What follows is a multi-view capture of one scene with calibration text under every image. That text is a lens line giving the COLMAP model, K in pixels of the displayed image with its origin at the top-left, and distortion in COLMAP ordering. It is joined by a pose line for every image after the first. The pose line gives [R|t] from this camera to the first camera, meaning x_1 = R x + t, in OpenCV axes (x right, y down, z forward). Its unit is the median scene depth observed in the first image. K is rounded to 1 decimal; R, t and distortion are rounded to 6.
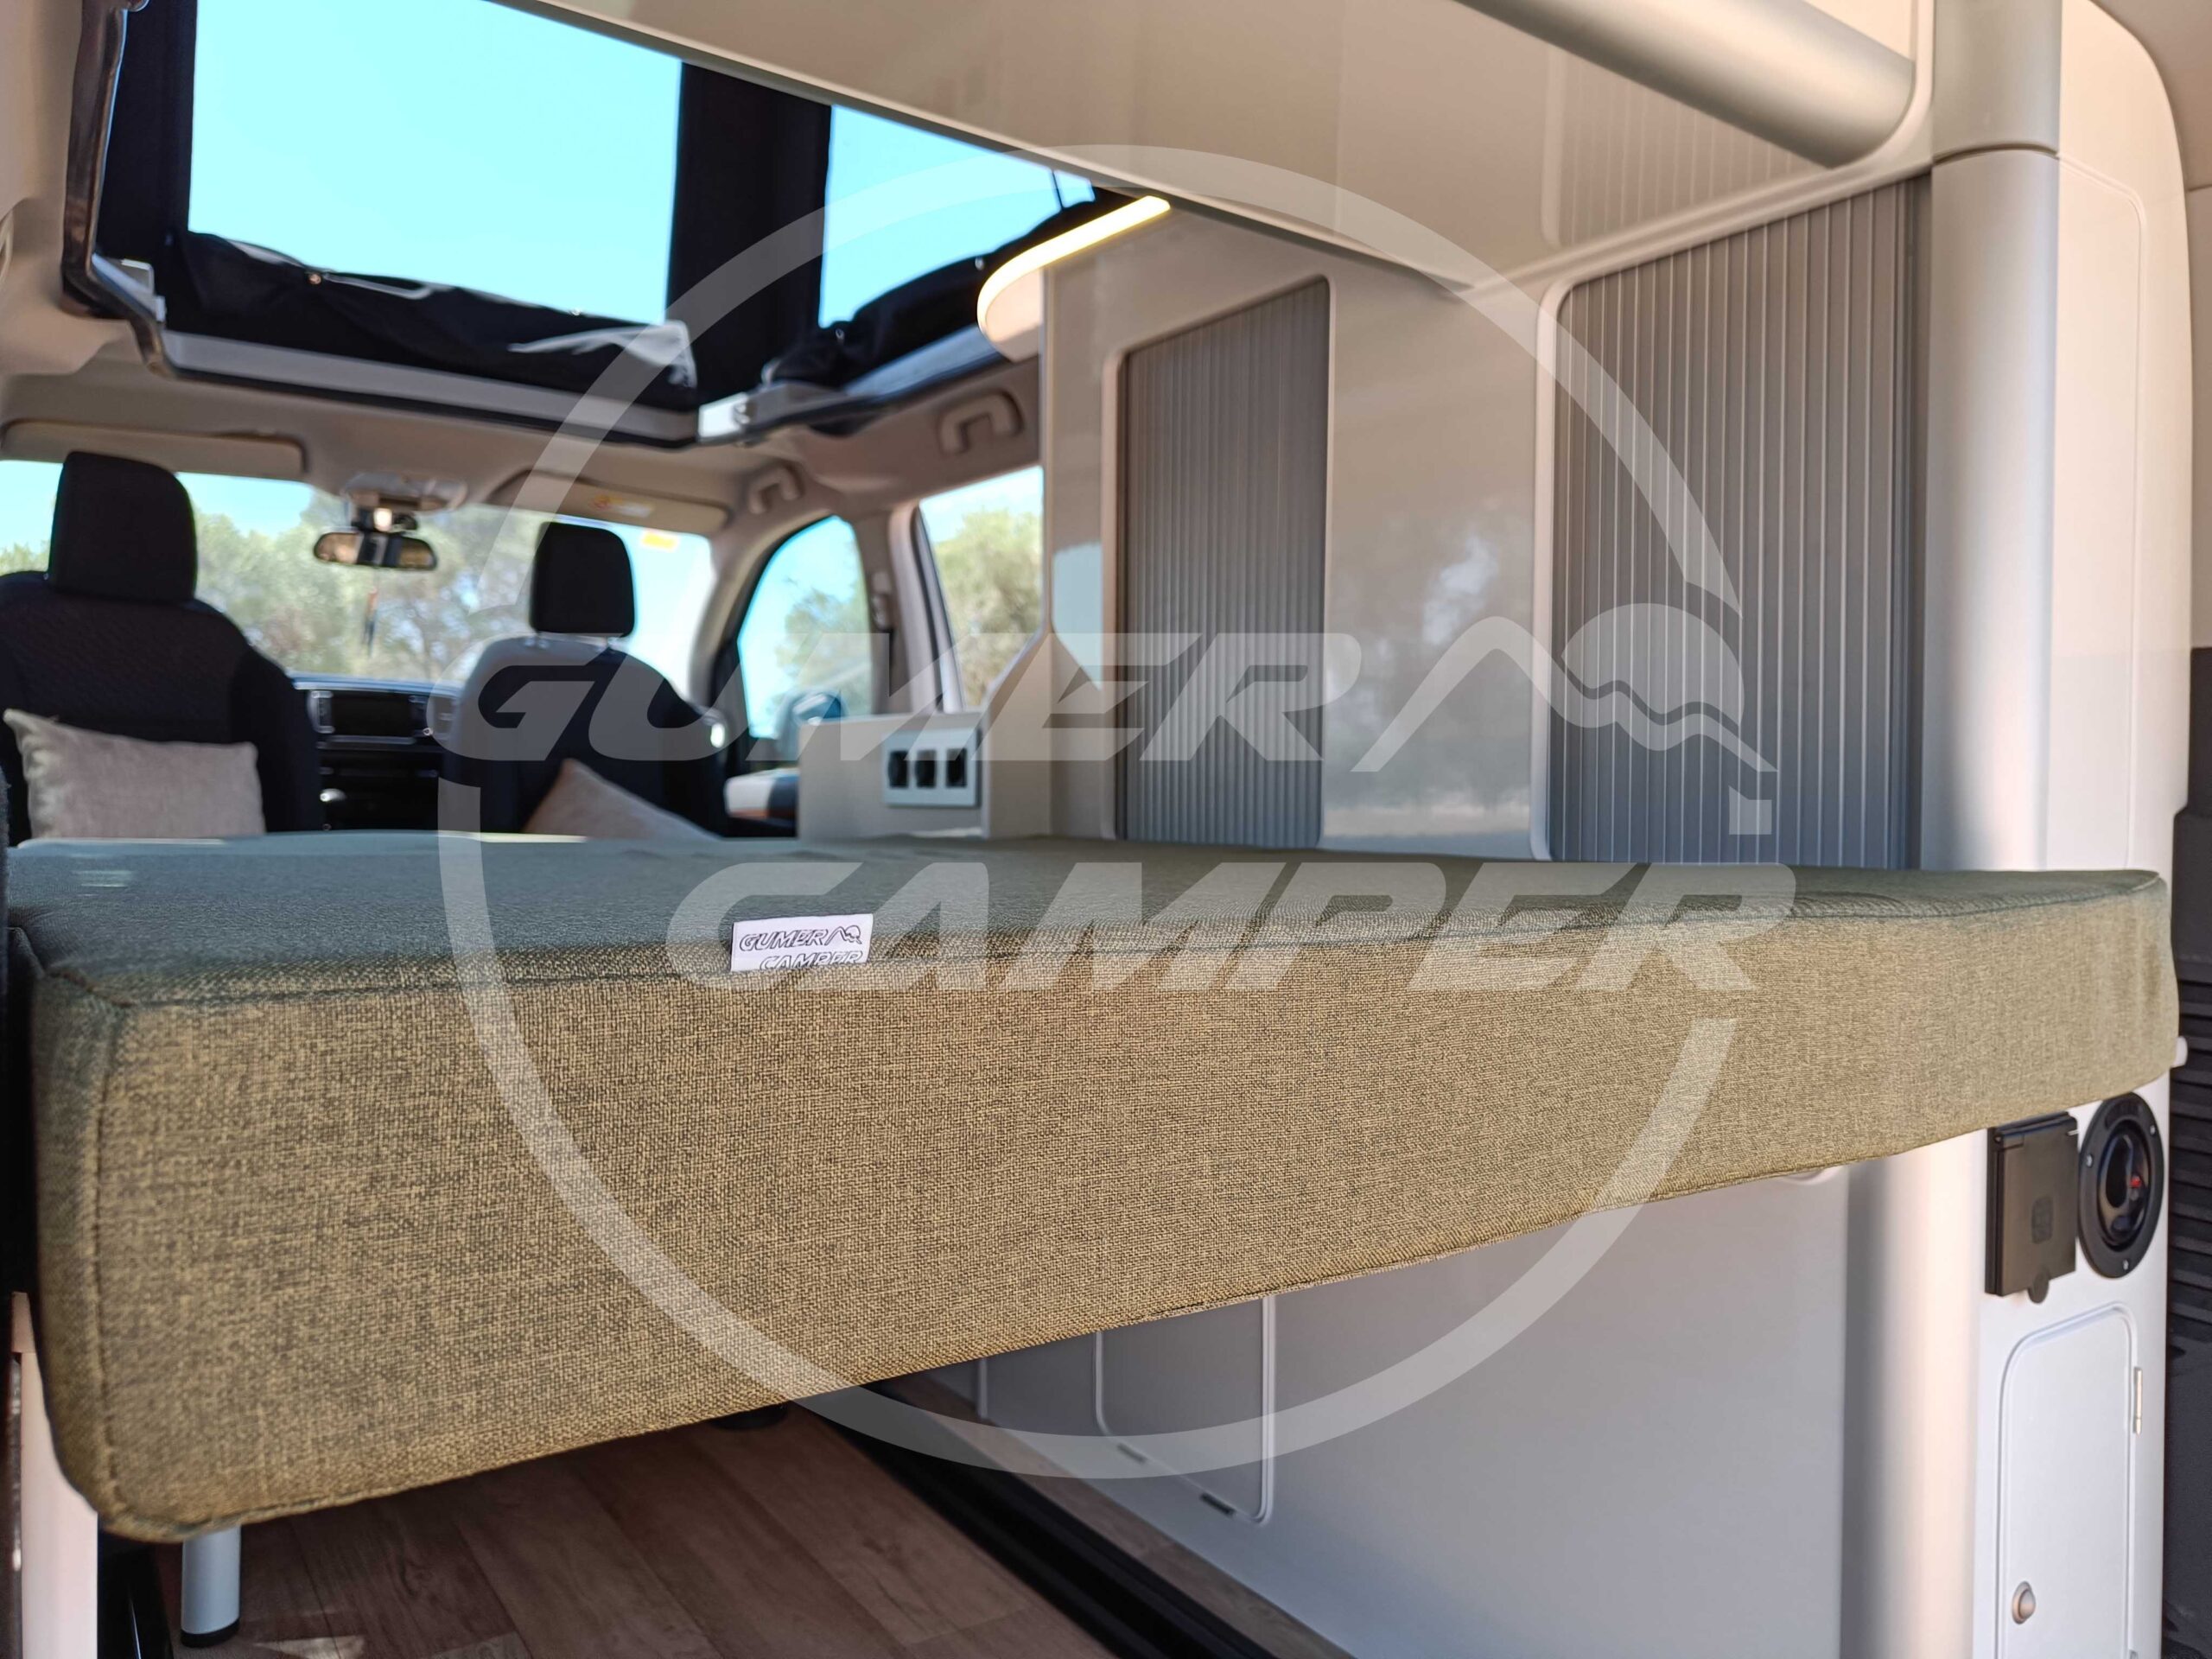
lens RADIAL K [[1573.7, 0, 1132.4], [0, 1573.7, 826.0], [0, 0, 1]] dist [0.009597, 0.004355]
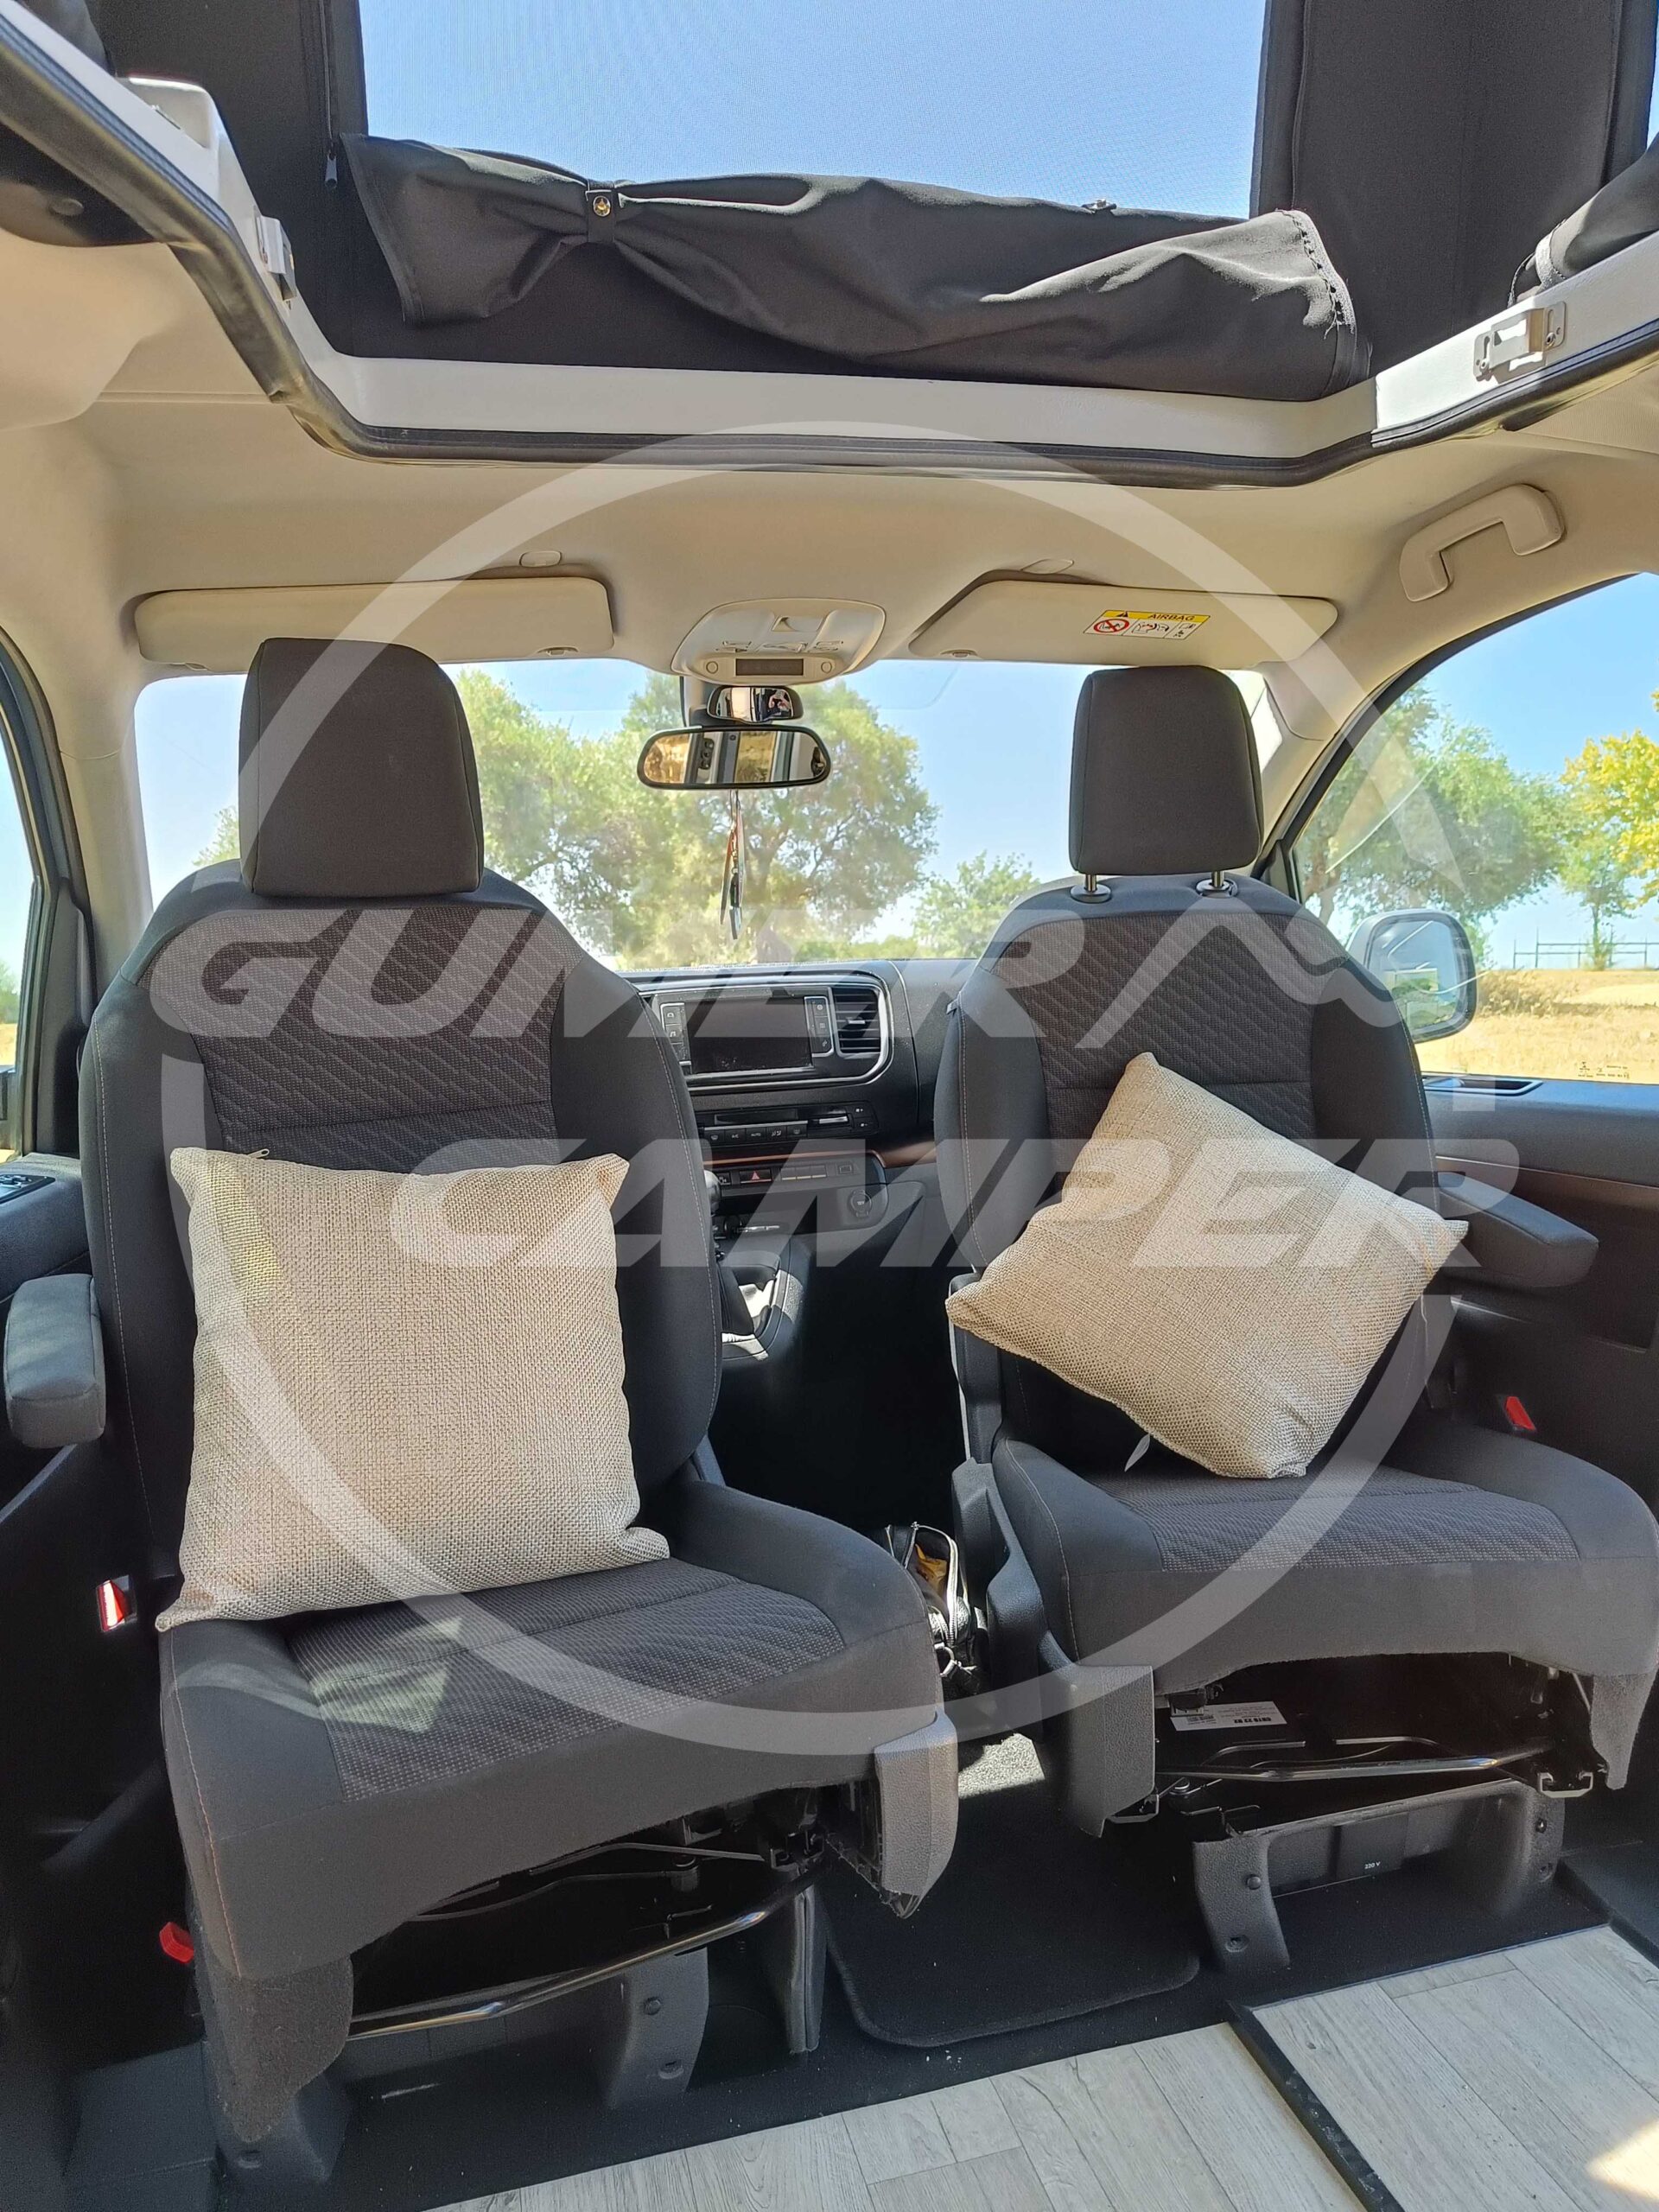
lens RADIAL K [[1573.7, 0, 847.0], [0, 1573.7, 1151.5], [0, 0, 1]] dist [0.009597, 0.004355]
pose [[0.940354, -0.017362, -0.339753, -0.264338], [0.061835, 0.990784, 0.120514, -0.106407], [0.334530, -0.134335, 0.932761, 0.492465]]
